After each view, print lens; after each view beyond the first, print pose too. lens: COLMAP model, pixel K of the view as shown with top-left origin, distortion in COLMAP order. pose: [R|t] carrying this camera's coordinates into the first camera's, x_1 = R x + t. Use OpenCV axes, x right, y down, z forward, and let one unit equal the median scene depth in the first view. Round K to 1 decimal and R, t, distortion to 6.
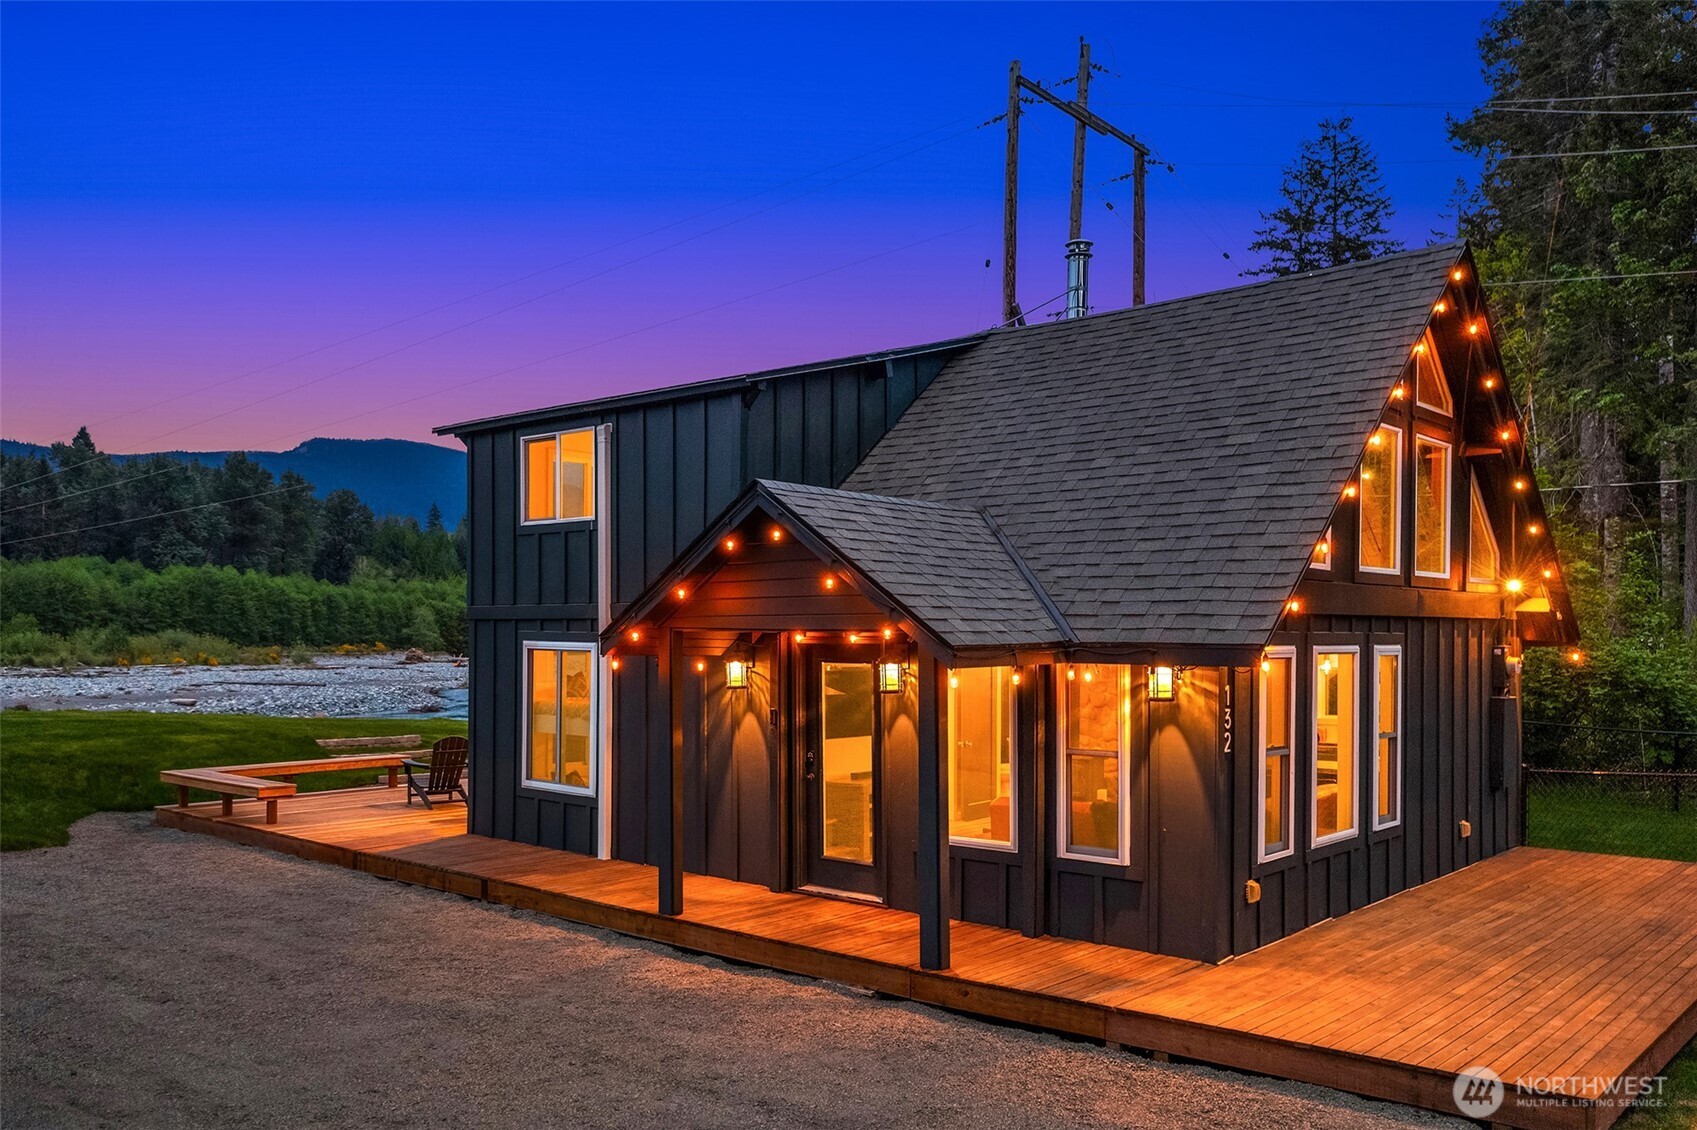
lens RADIAL K [[1380.0, 0, 850.7], [0, 1380.0, 644.5], [0, 0, 1]] dist [-0.013361, 0.005521]
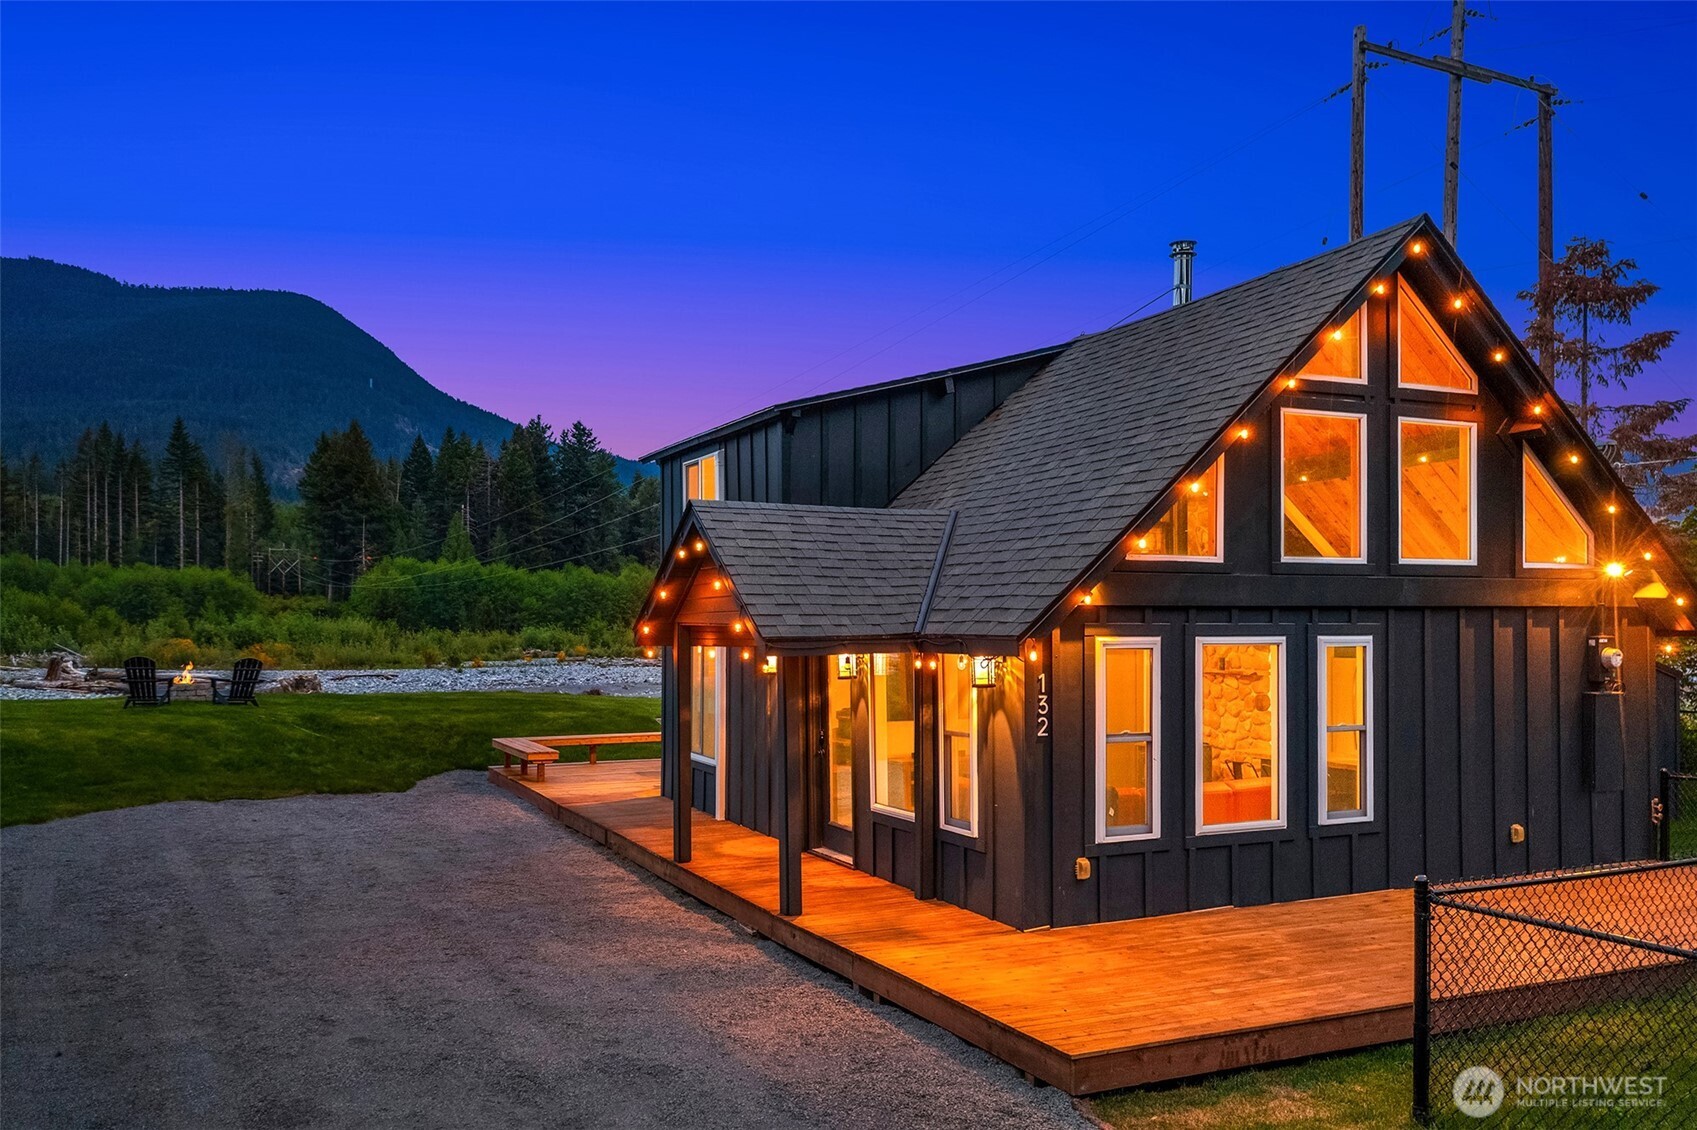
lens RADIAL K [[1387.3, 0, 844.3], [0, 1387.3, 618.5], [0, 0, 1]] dist [-0.018737, 0.012089]
pose [[0.913335, -0.007838, -0.407133, 0.430629], [0.002267, 0.999897, -0.014163, 0.001095], [0.407202, 0.012013, 0.913259, -0.039518]]
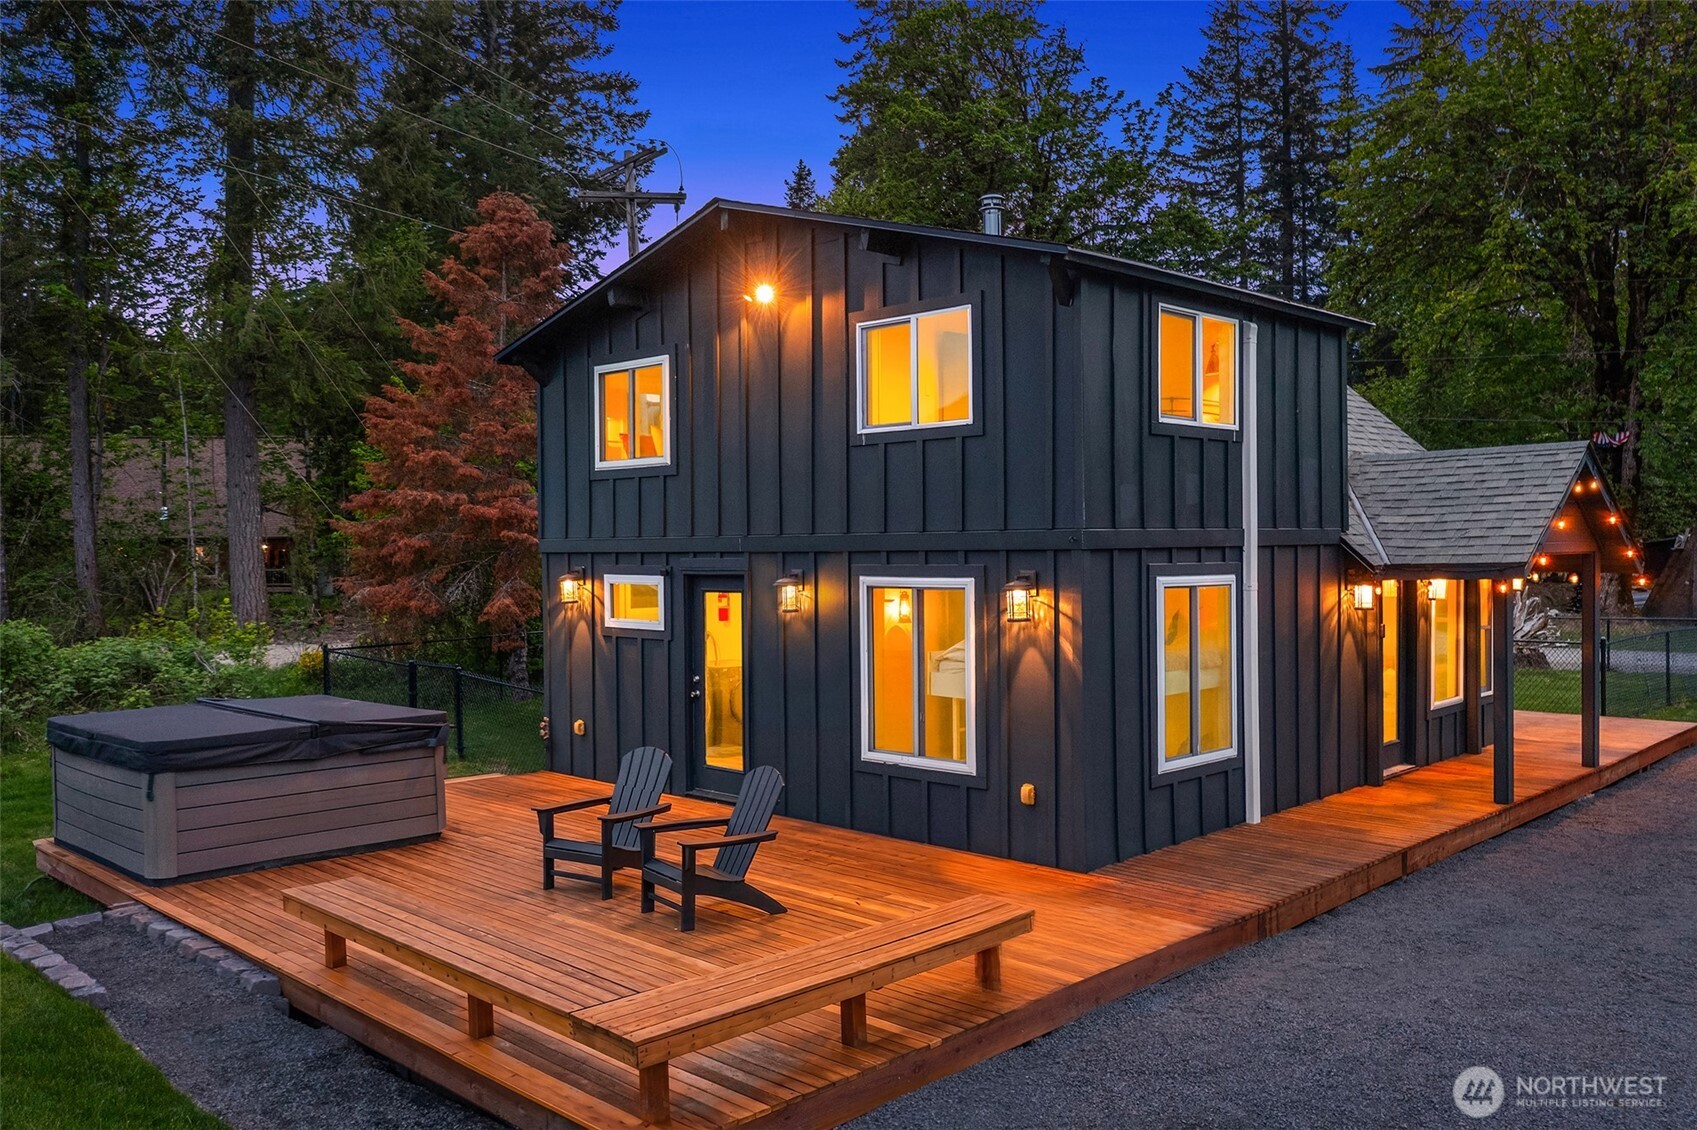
lens RADIAL K [[1376.2, 0, 848.5], [0, 1376.2, 565.0], [0, 0, 1]] dist [-0.014430, 0.006662]
pose [[0.057663, -0.022111, 0.998091, -1.134649], [0.016828, 0.999634, 0.021173, -0.031821], [-0.998194, 0.015575, 0.058014, 1.295008]]
